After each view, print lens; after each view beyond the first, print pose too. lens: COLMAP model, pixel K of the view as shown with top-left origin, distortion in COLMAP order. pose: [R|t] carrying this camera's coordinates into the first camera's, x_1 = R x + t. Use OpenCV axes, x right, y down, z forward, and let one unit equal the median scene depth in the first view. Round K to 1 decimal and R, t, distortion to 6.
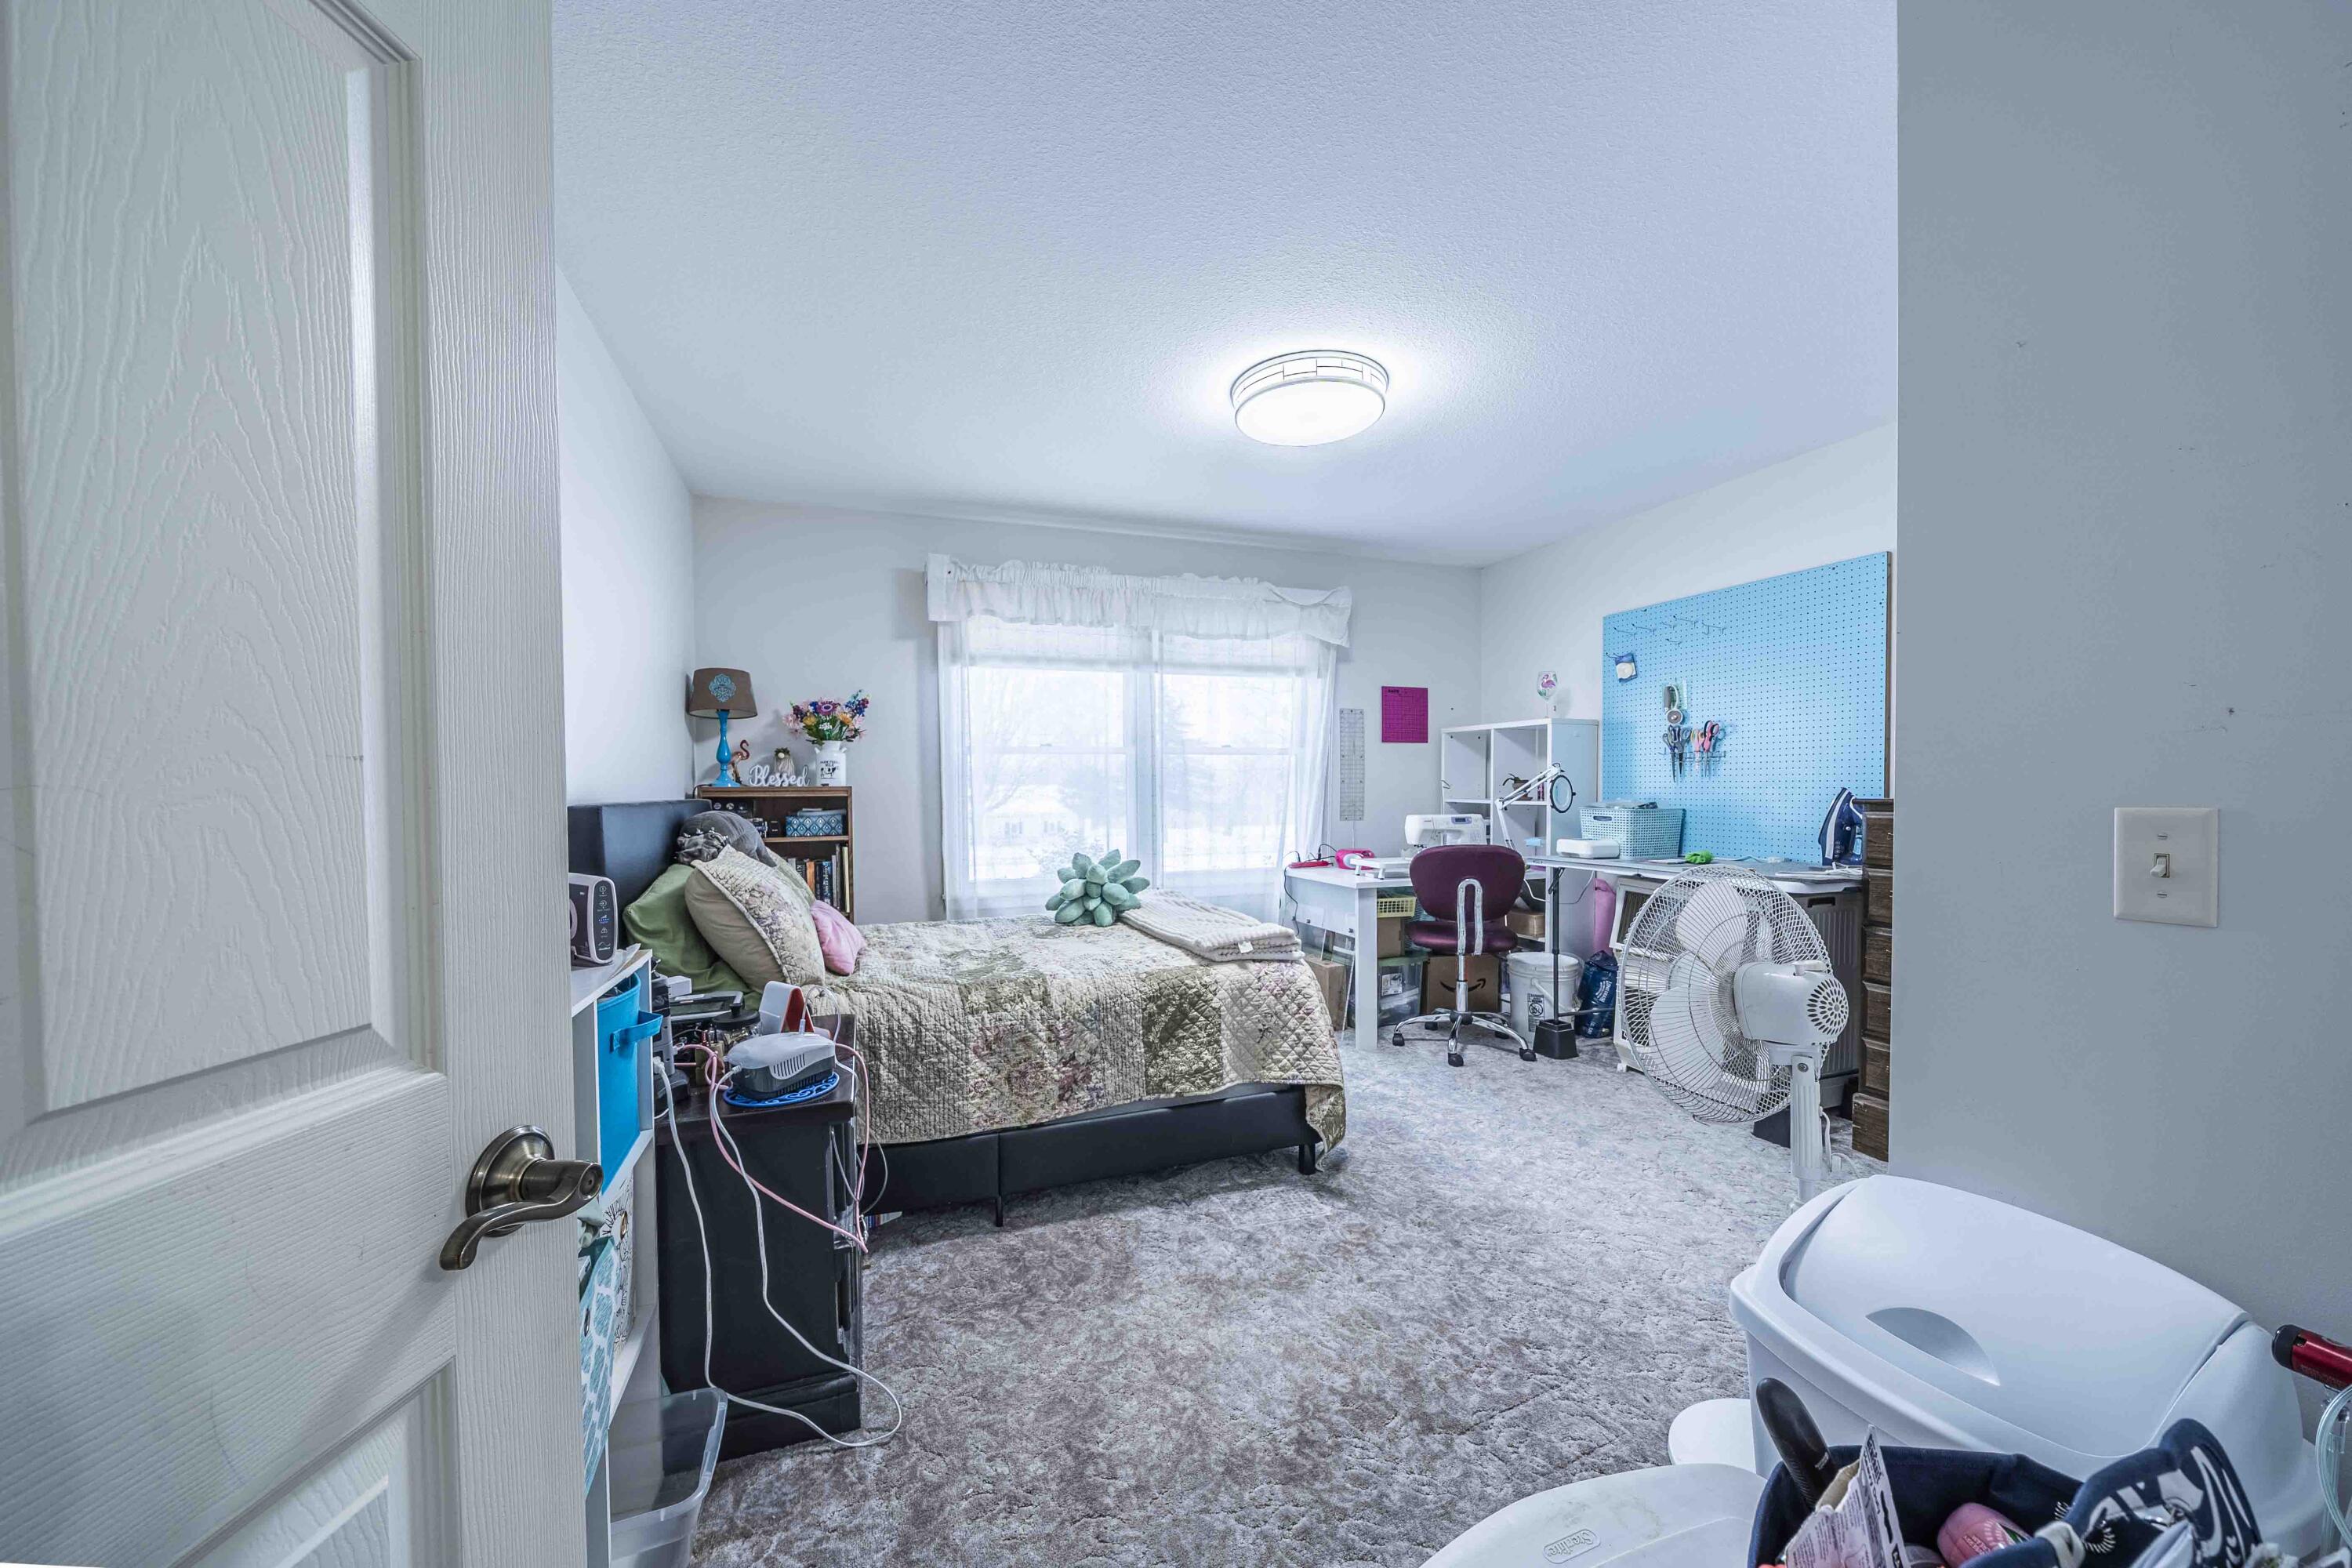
lens RADIAL K [[821.4, 0, 1178.1], [0, 821.4, 801.3], [0, 0, 1]] dist [-0.000028, 0.000269]
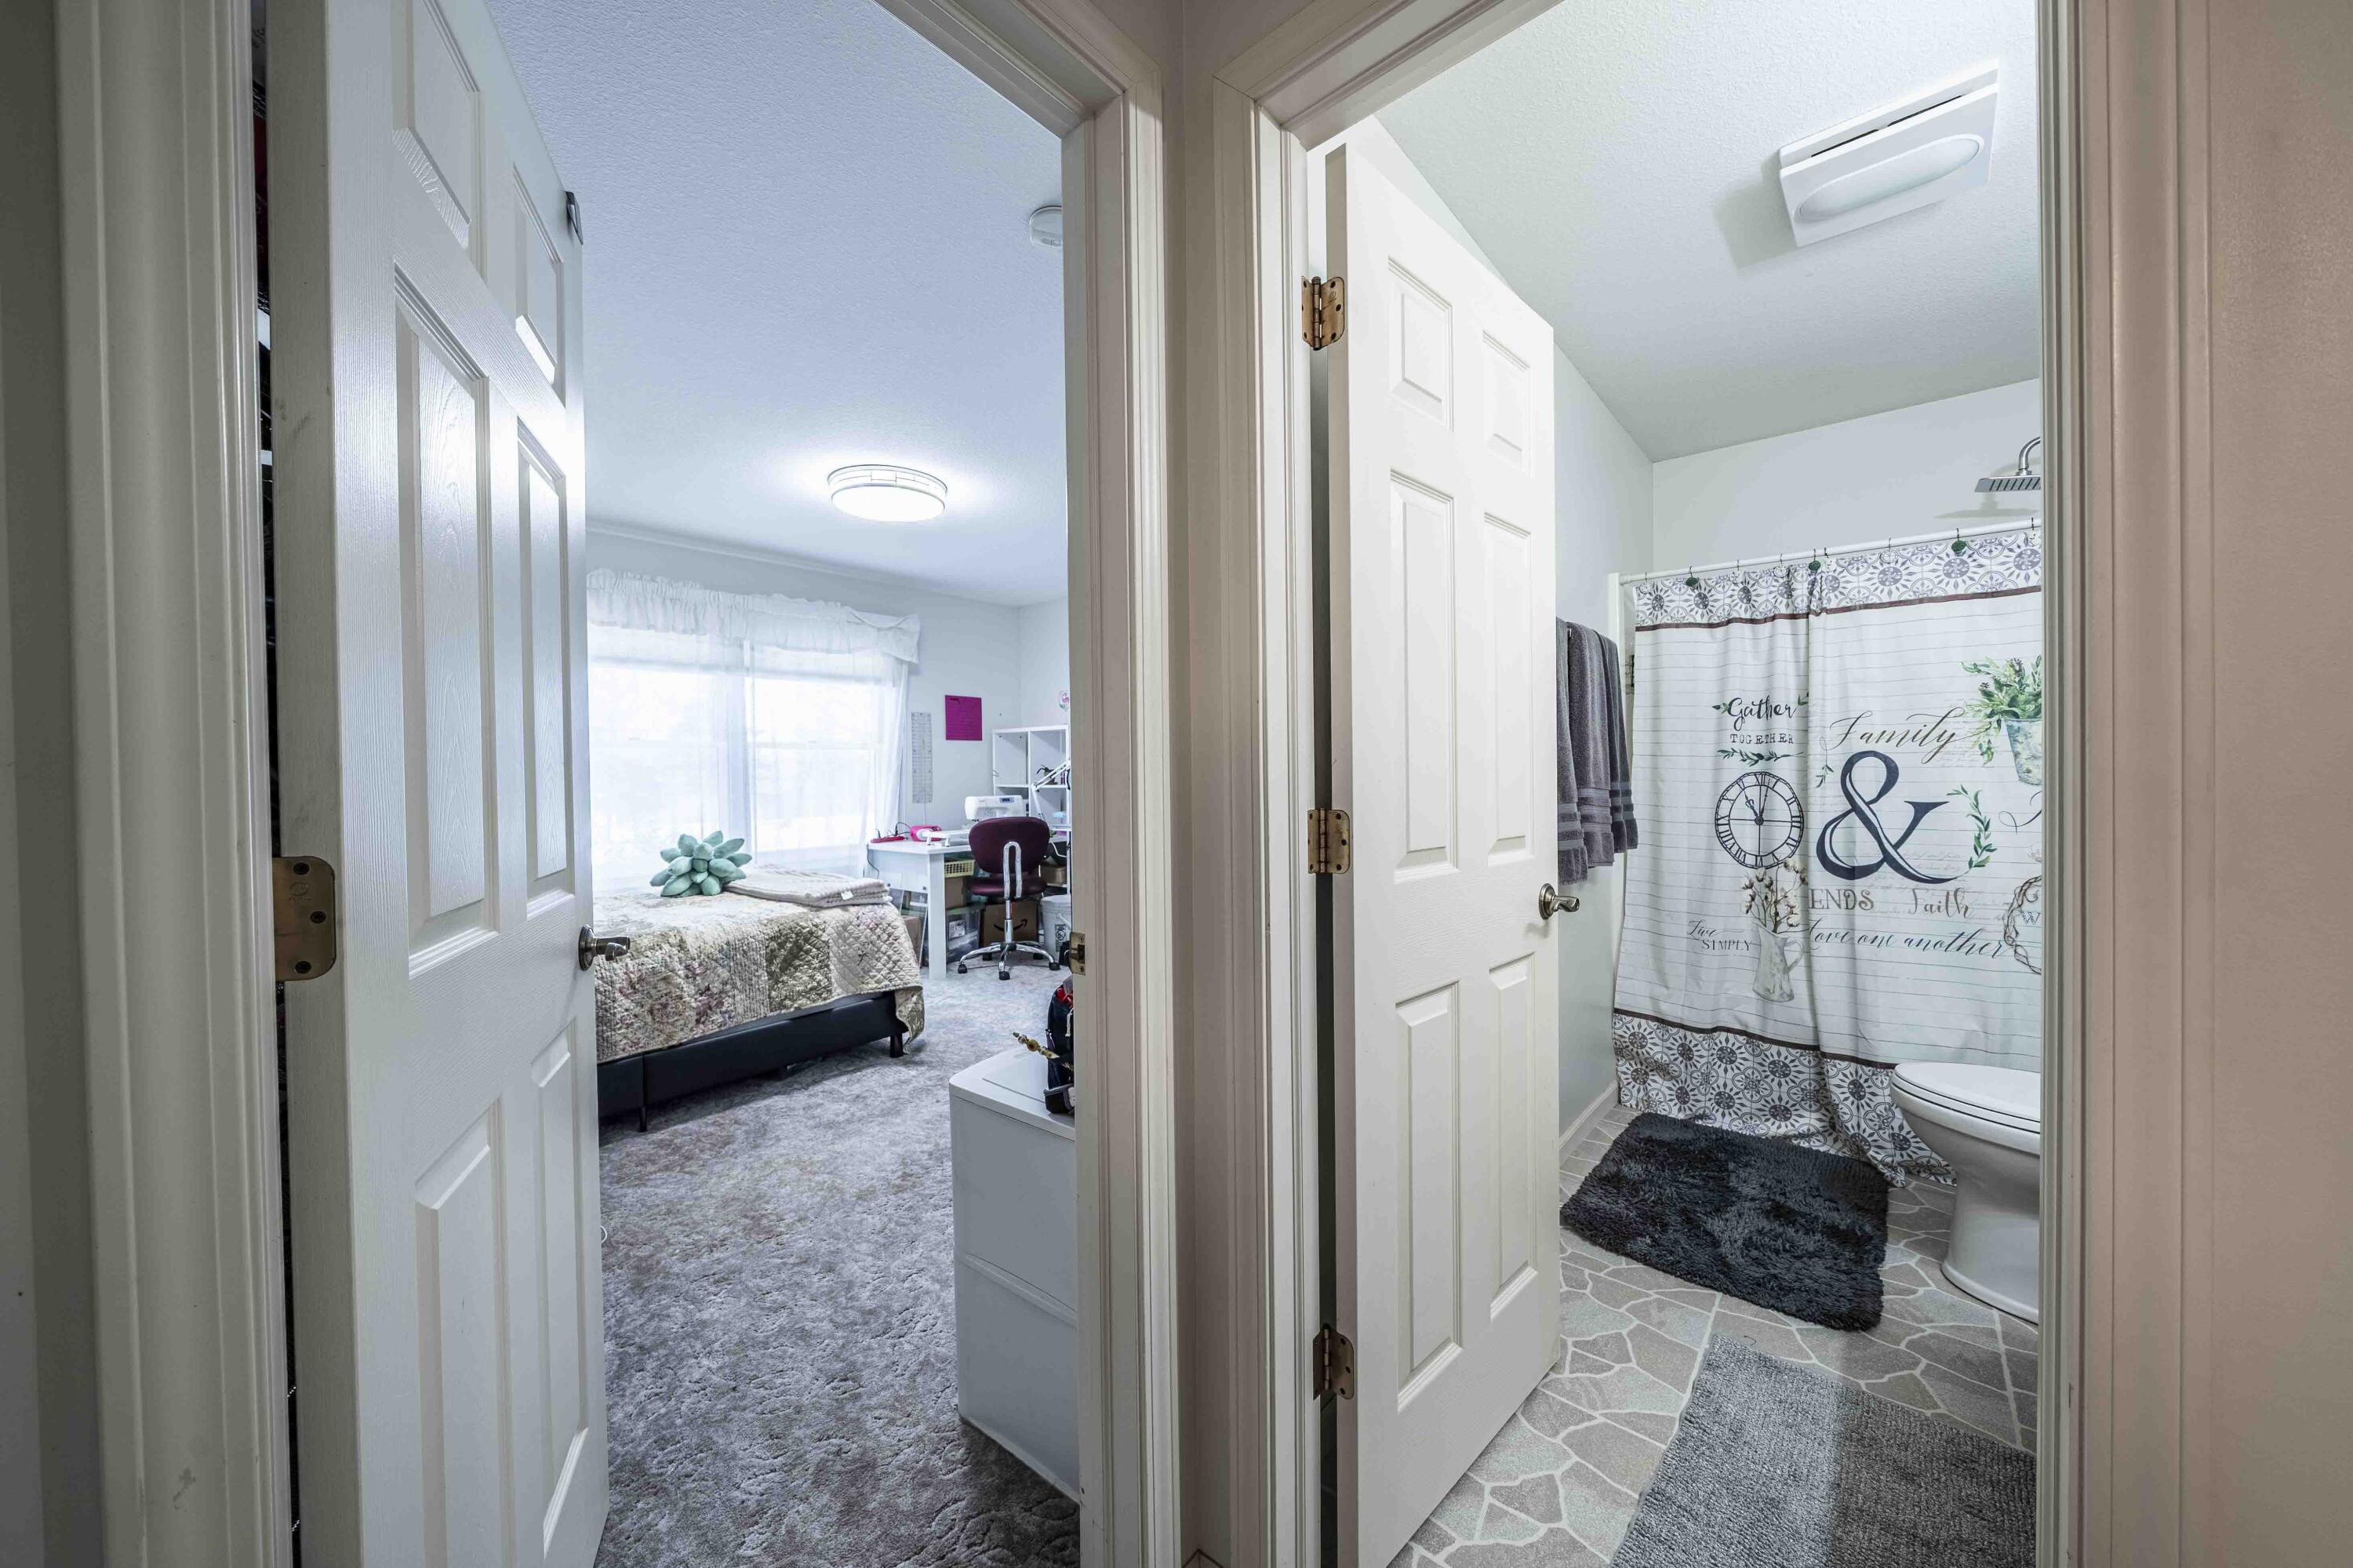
lens RADIAL K [[911.1, 0, 1179.6], [0, 911.1, 786.9], [0, 0, 1]] dist [-0.001238, -0.000036]
pose [[0.880007, -0.013992, 0.474755, -0.117007], [0.016999, 0.999853, -0.002042, 0.010808], [-0.474657, 0.009868, 0.880116, -0.463124]]
